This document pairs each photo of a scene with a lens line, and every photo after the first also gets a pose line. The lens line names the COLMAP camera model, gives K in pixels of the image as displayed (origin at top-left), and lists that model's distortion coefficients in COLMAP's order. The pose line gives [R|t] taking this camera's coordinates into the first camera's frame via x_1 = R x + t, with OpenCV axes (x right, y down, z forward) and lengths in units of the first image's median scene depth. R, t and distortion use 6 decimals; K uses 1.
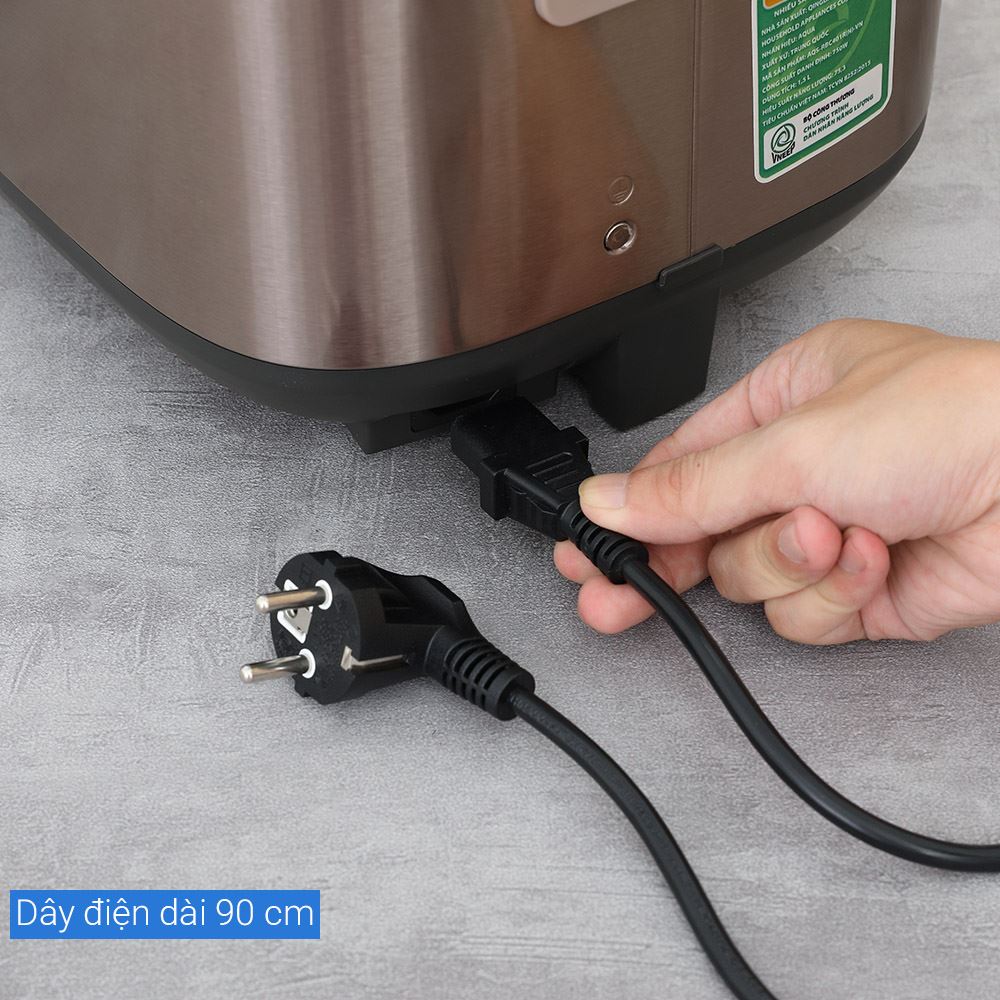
lens RADIAL K [[2878.9, 0, 500.0], [0, 2878.9, 500.0], [0, 0, 1]] dist [0.071628, 0.794422]
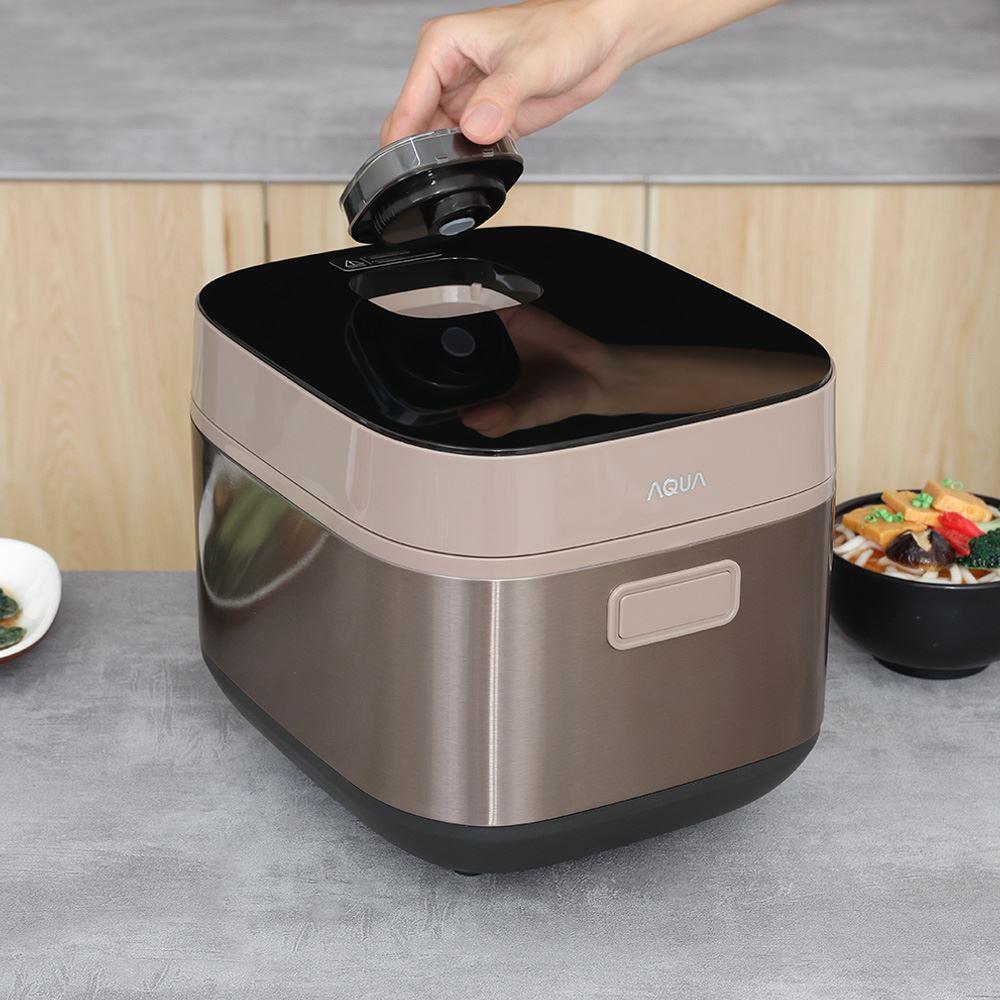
lens RADIAL K [[2931.3, 0, 500.0], [0, 2931.3, 500.0], [0, 0, 1]] dist [0.108603, 0.504492]
pose [[0.999855, 0.010701, 0.013274, -0.064328], [-0.005857, 0.946711, -0.322032, 0.368284], [-0.016013, 0.321908, 0.946636, -0.781033]]
